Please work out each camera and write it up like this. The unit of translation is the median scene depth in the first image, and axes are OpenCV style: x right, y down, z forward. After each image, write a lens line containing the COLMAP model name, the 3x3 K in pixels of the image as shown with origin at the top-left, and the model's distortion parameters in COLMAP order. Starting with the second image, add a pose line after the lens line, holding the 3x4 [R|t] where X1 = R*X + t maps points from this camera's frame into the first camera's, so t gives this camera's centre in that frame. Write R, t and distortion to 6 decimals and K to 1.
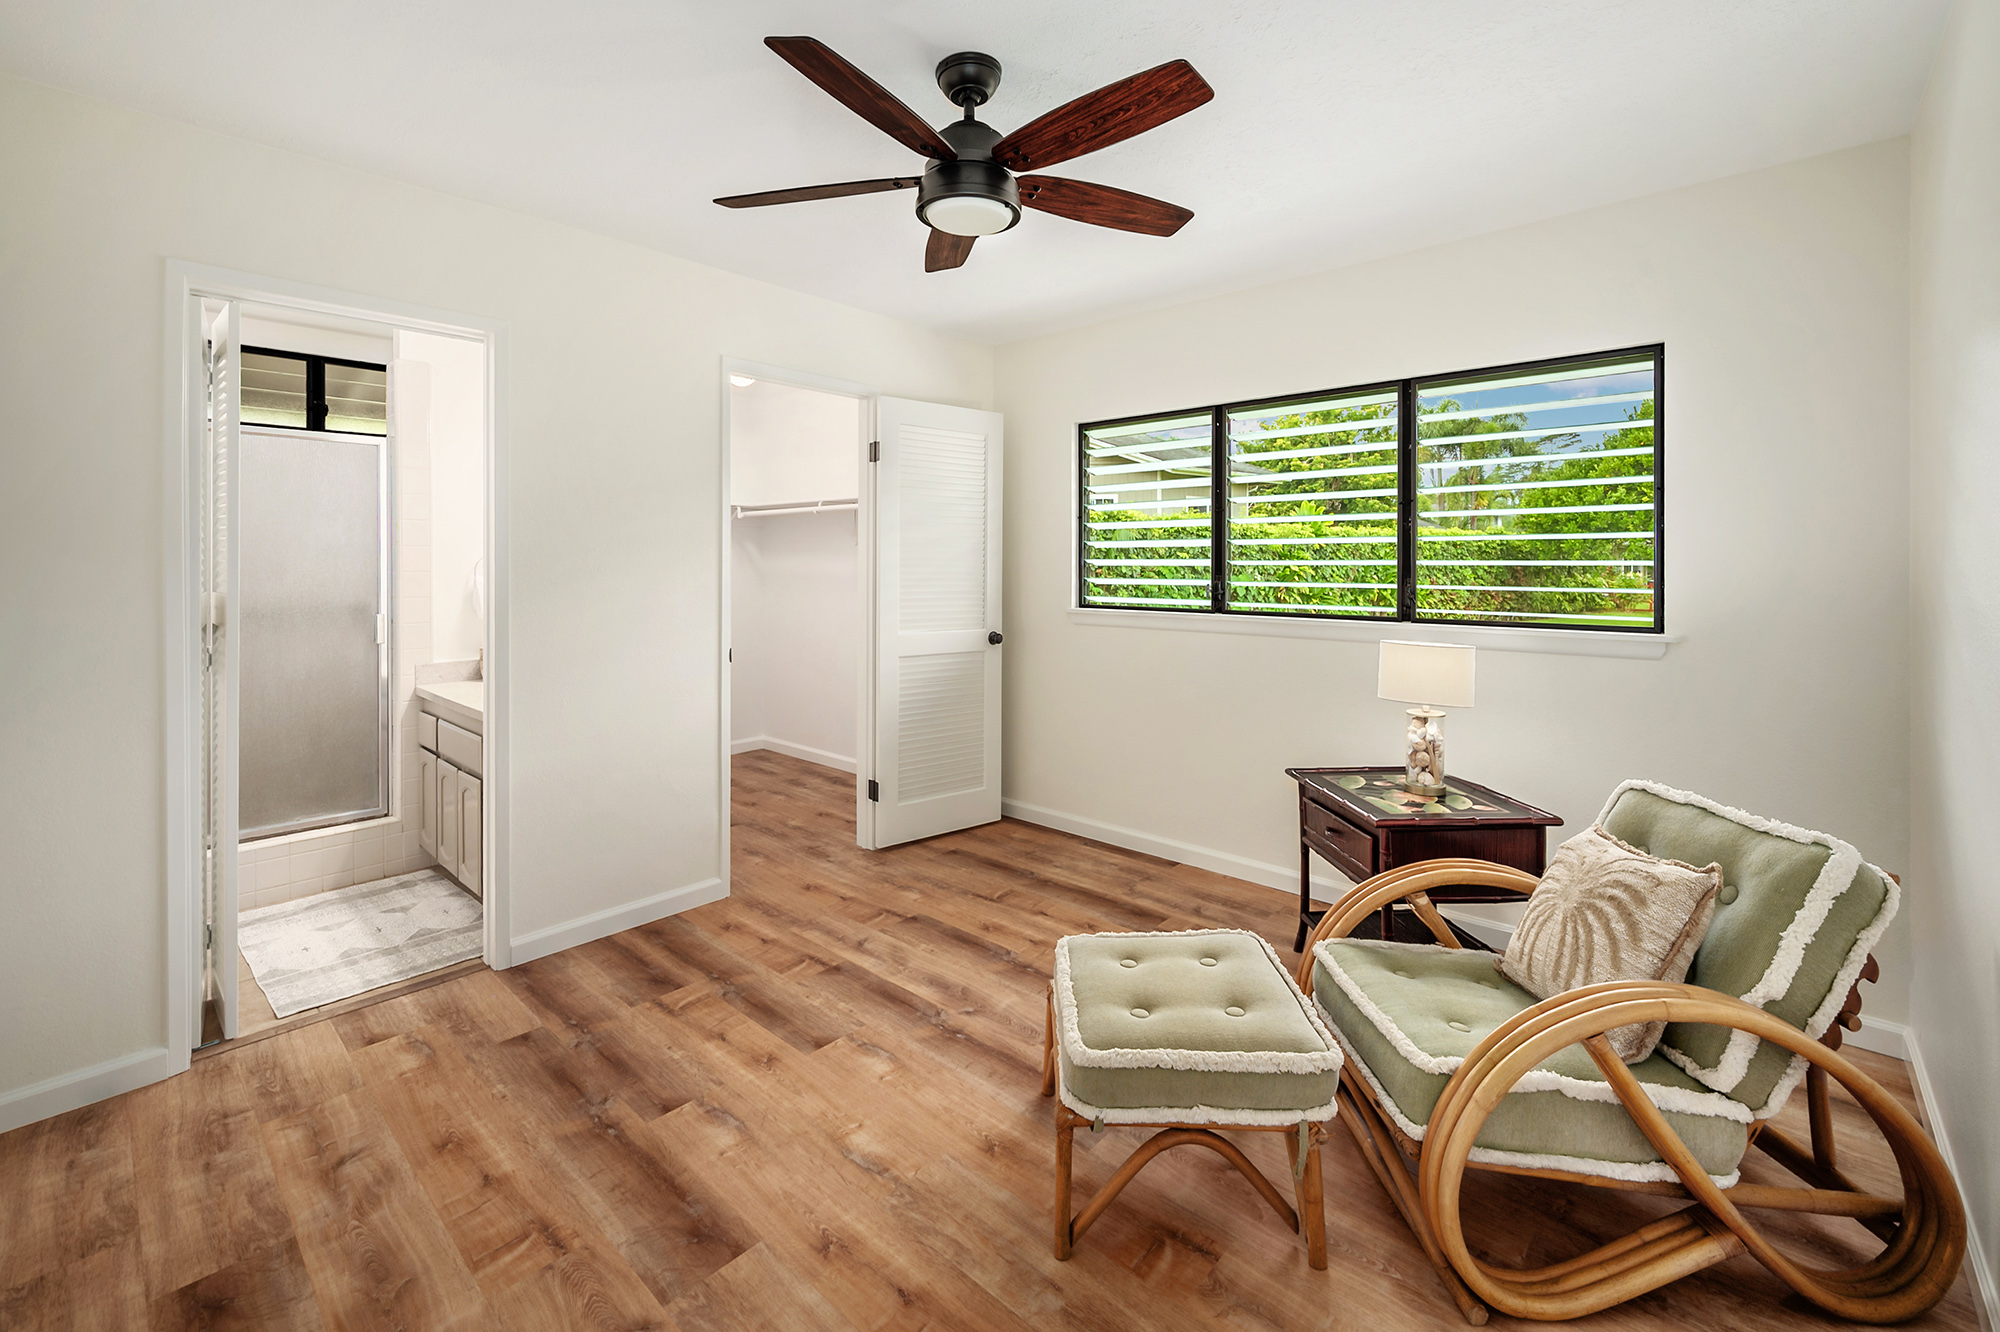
lens RADIAL K [[856.0, 0, 995.1], [0, 856.0, 553.7], [0, 0, 1]] dist [0.000865, 0.000133]
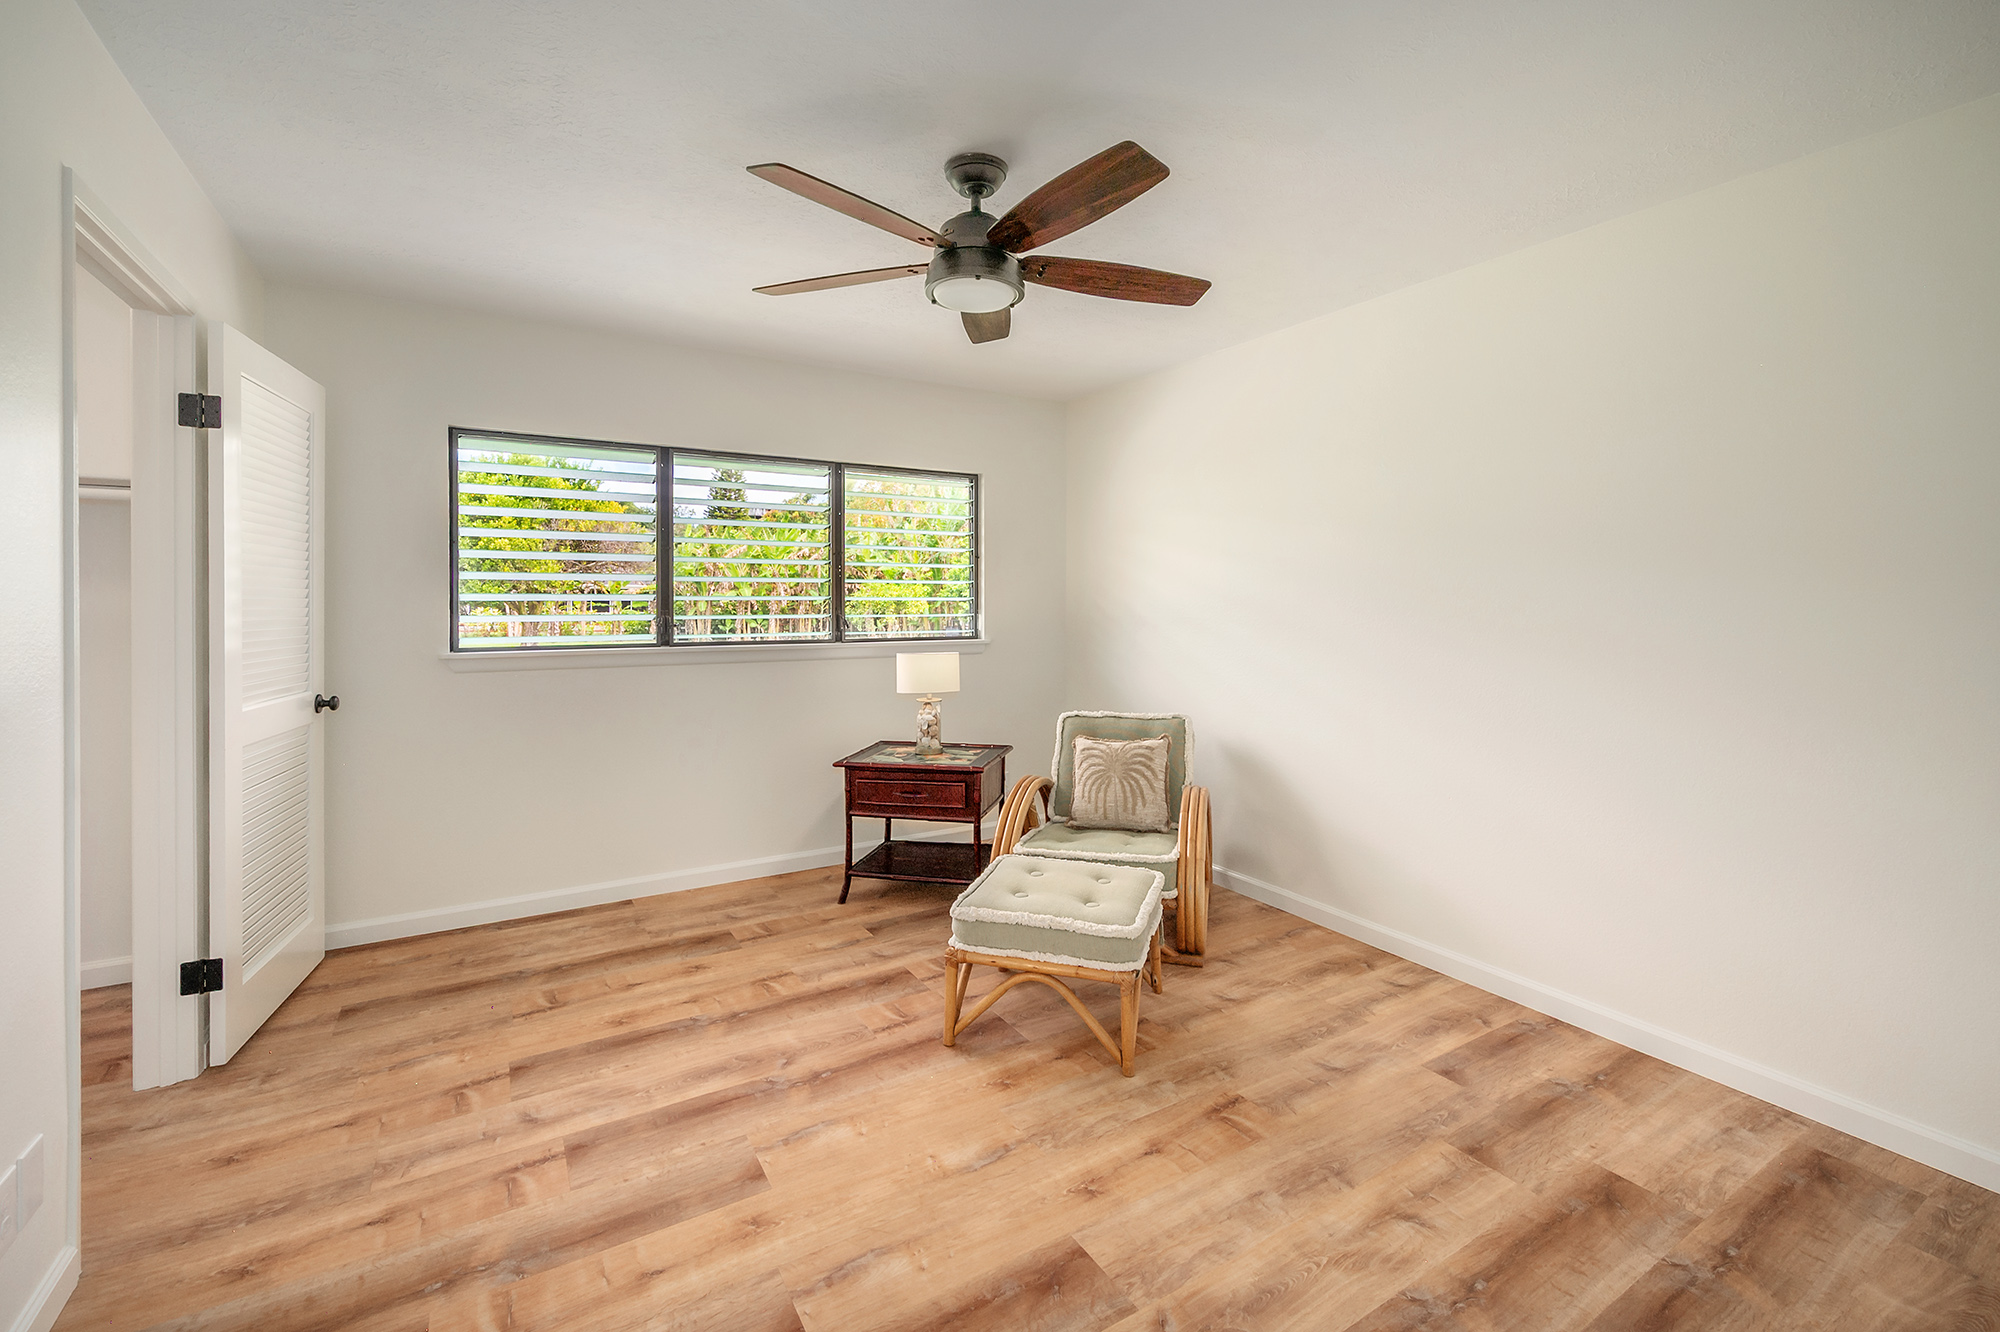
lens RADIAL K [[806.8, 0, 930.2], [0, 806.8, 602.9], [0, 0, 1]] dist [-0.000213, -0.000117]
pose [[0.325238, -0.001773, 0.945631, -0.810289], [-0.013111, 0.999894, 0.006384, 0.009185], [-0.945541, -0.014474, 0.325180, 0.541589]]
